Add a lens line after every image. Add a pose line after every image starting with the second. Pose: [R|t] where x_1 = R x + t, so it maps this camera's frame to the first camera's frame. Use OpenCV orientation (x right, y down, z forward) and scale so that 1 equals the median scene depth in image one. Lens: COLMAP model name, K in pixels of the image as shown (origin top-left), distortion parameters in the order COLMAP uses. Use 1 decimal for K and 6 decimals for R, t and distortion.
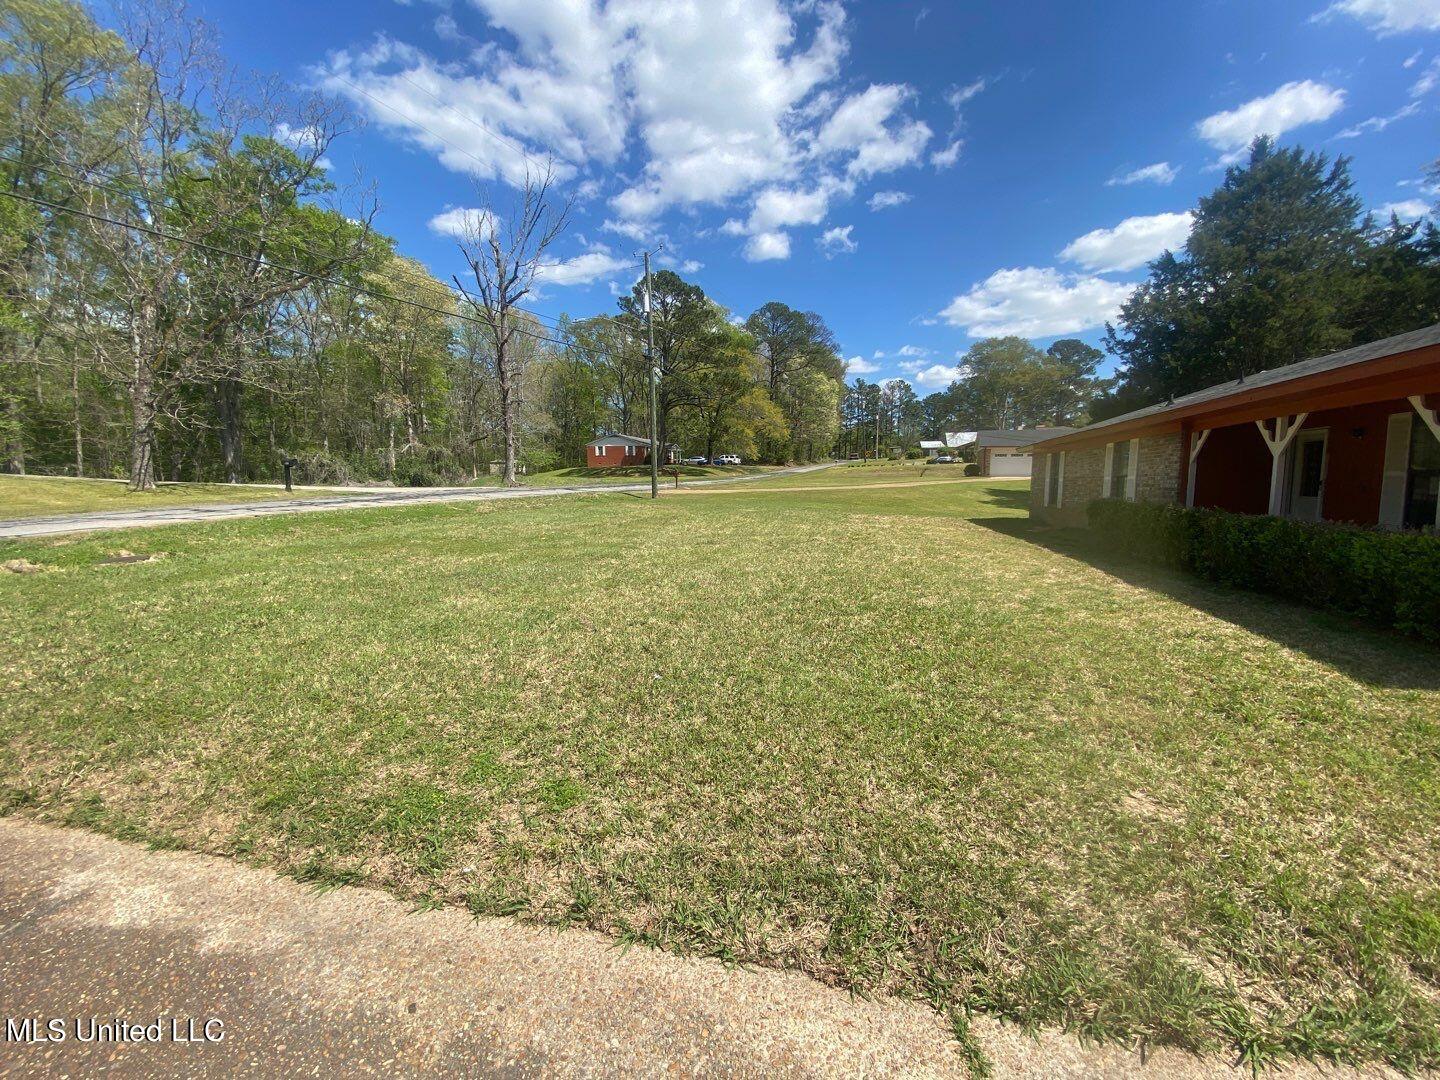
lens RADIAL K [[587.1, 0, 724.7], [0, 587.1, 532.9], [0, 0, 1]] dist [0.018491, -0.016960]
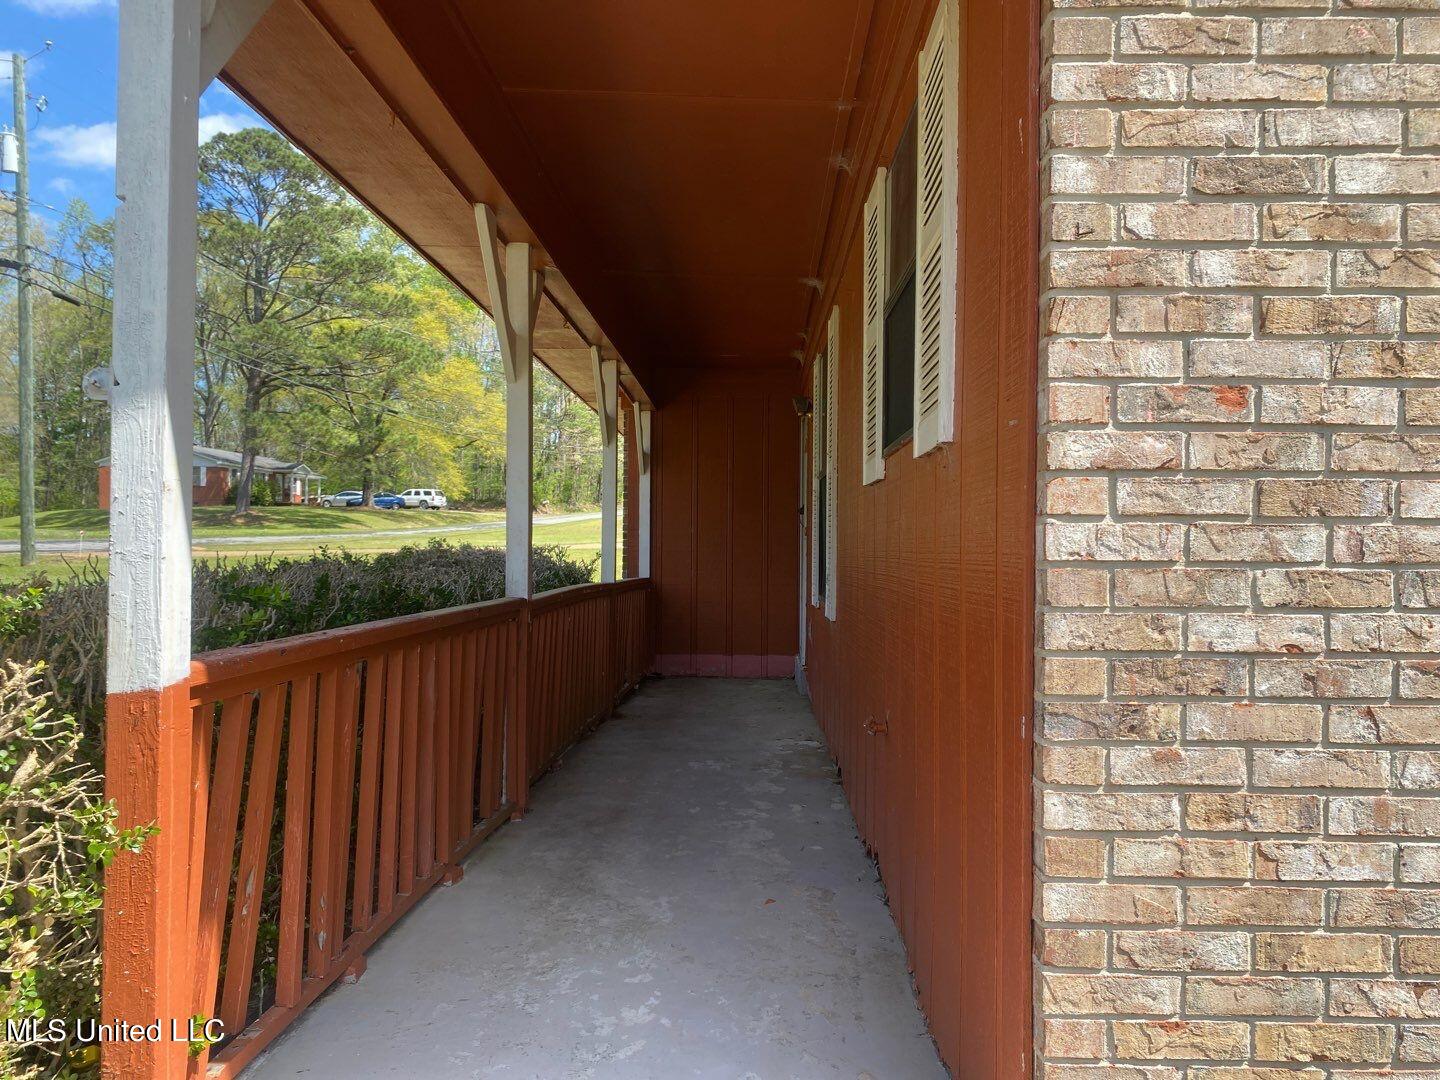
lens RADIAL K [[1096.5, 0, 728.3], [0, 1096.5, 524.2], [0, 0, 1]] dist [0.040058, -0.030359]
pose [[0.978809, 0.006951, 0.204659, 0.432546], [0.014647, 0.994488, -0.103827, 0.012320], [-0.204252, 0.104624, 0.973311, 0.072007]]
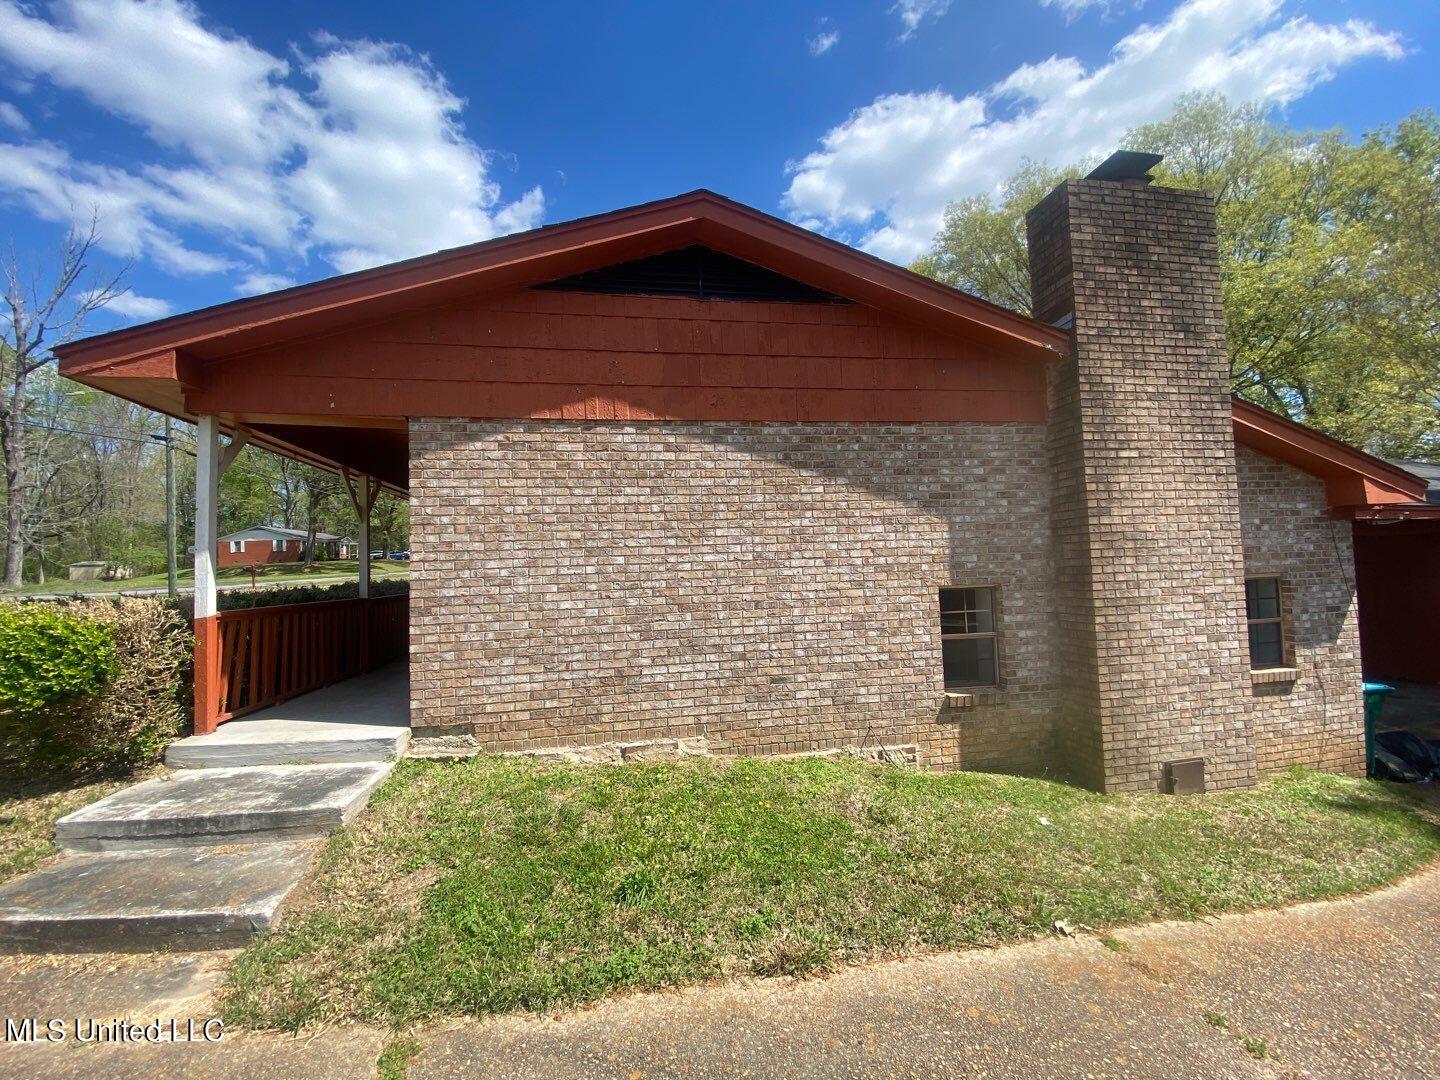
lens RADIAL K [[587.1, 0, 710.8], [0, 587.1, 534.7], [0, 0, 1]] dist [0.018491, -0.016960]
pose [[0.927186, -0.014552, 0.374319, 0.508726], [0.070385, 0.988216, -0.135926, 0.031381], [-0.367930, 0.152375, 0.917284, -0.133945]]
